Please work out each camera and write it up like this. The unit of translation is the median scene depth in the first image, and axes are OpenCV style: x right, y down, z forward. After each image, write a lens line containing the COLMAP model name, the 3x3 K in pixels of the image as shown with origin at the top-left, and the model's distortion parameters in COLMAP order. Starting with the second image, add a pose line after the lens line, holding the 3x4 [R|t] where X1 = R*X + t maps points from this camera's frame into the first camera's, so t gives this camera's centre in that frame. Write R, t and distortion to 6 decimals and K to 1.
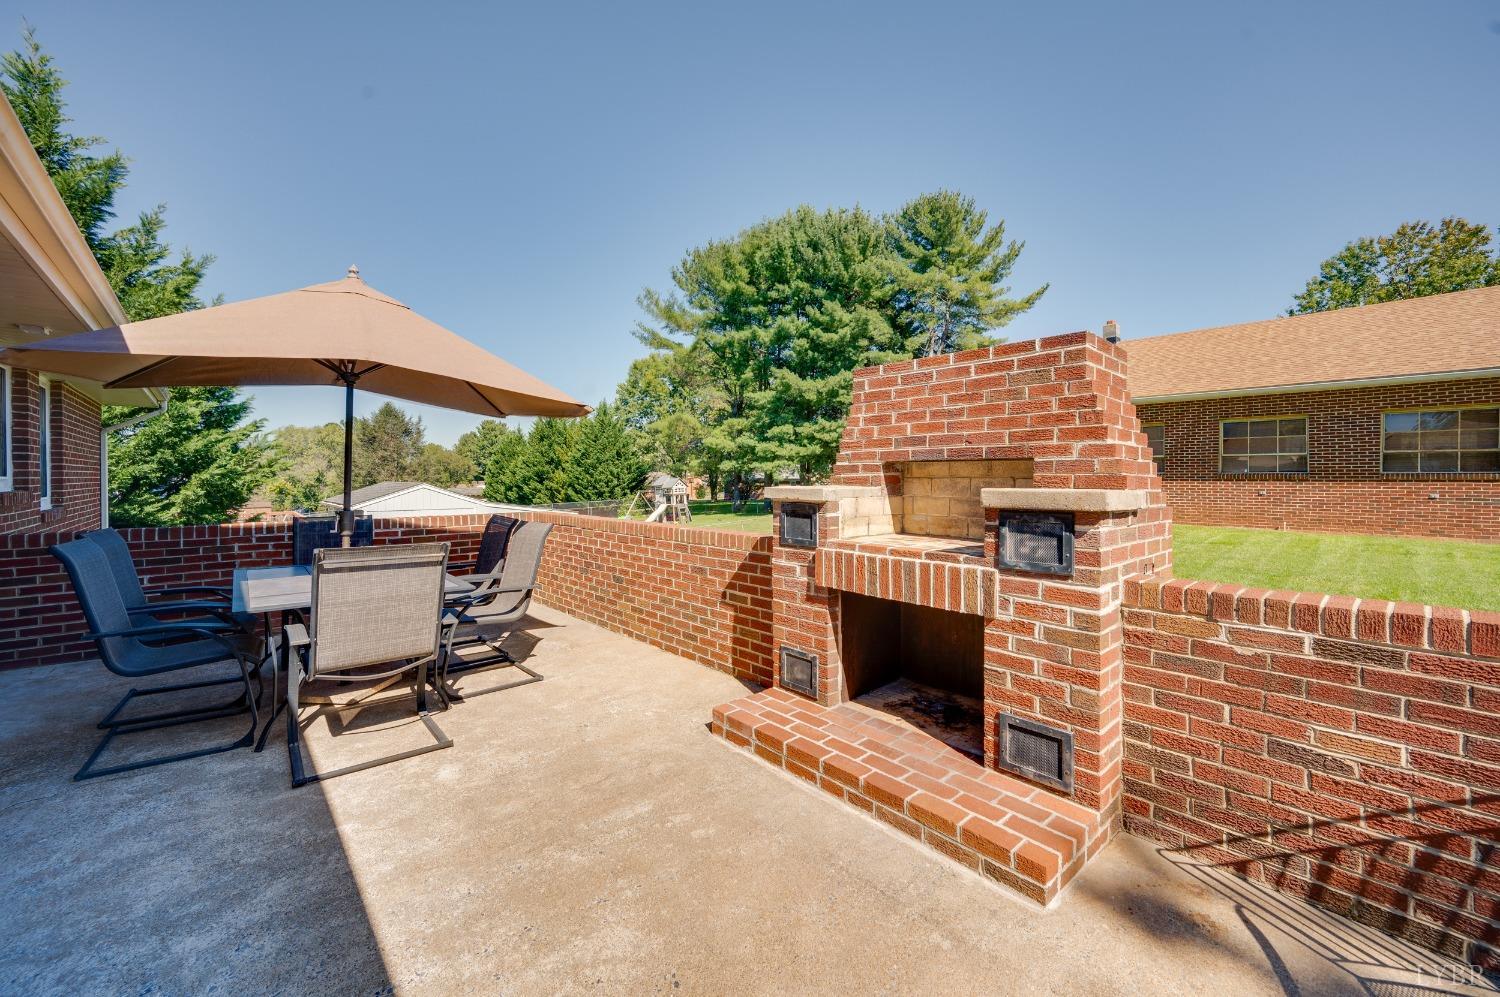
lens RADIAL K [[602.1, 0, 752.2], [0, 602.1, 470.9], [0, 0, 1]] dist [-0.000416, 0.000131]
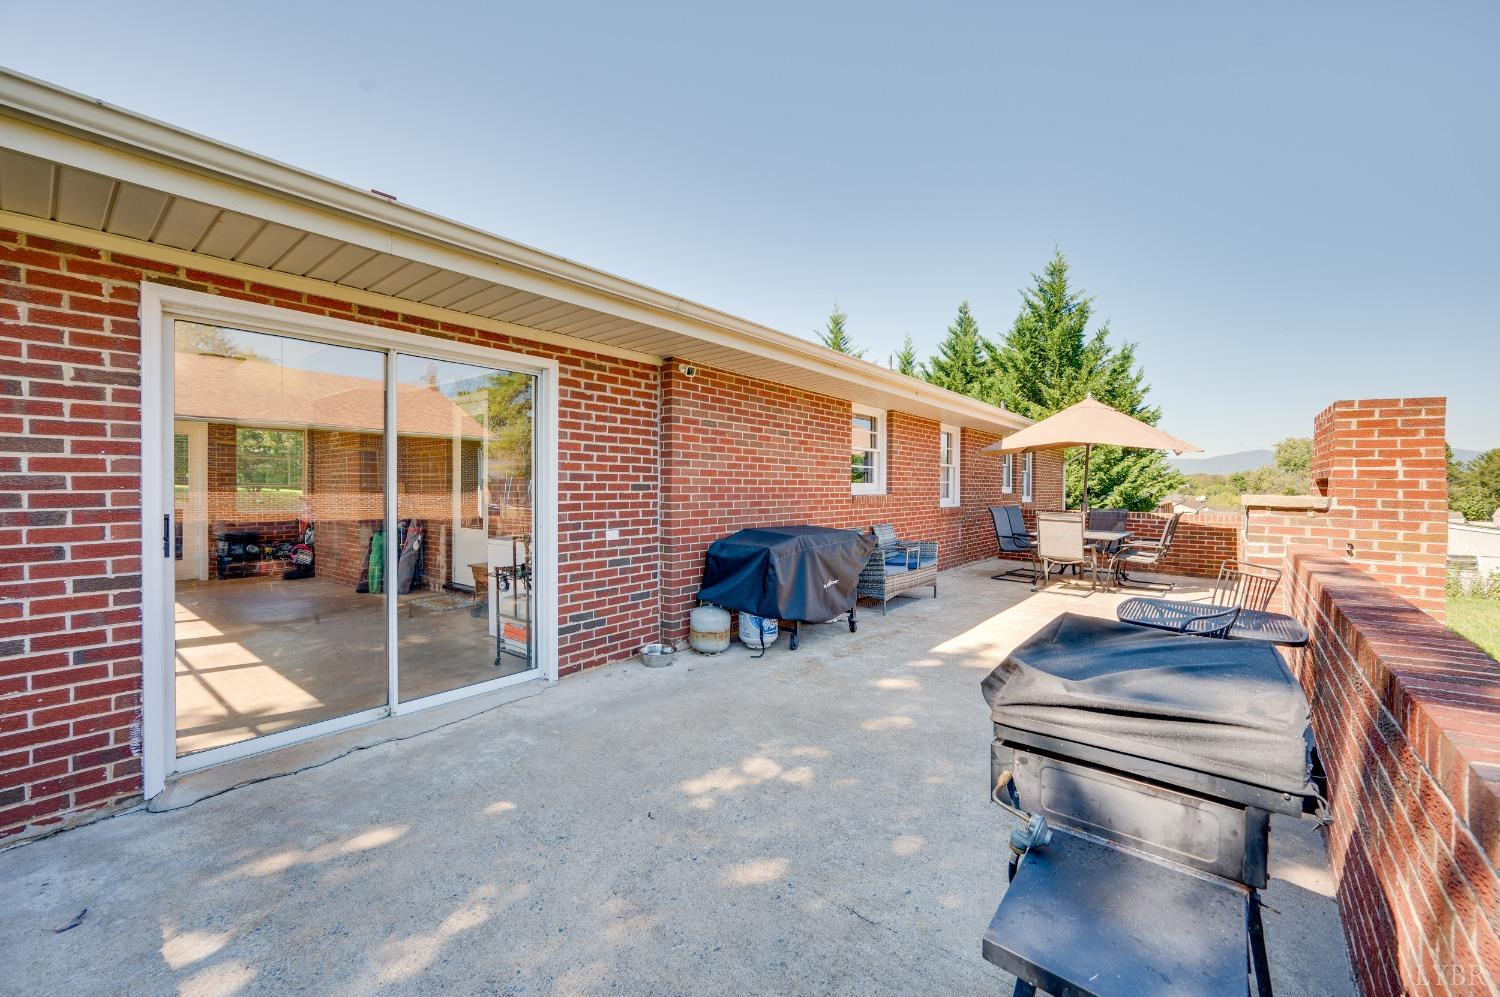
lens RADIAL K [[589.5, 0, 754.0], [0, 589.5, 499.3], [0, 0, 1]] dist [-0.001265, -0.000078]
pose [[0.151565, 0.024051, -0.988155, 0.480128], [-0.001893, 0.999709, 0.024042, 0.002435], [0.988445, -0.001773, 0.151566, -0.194987]]
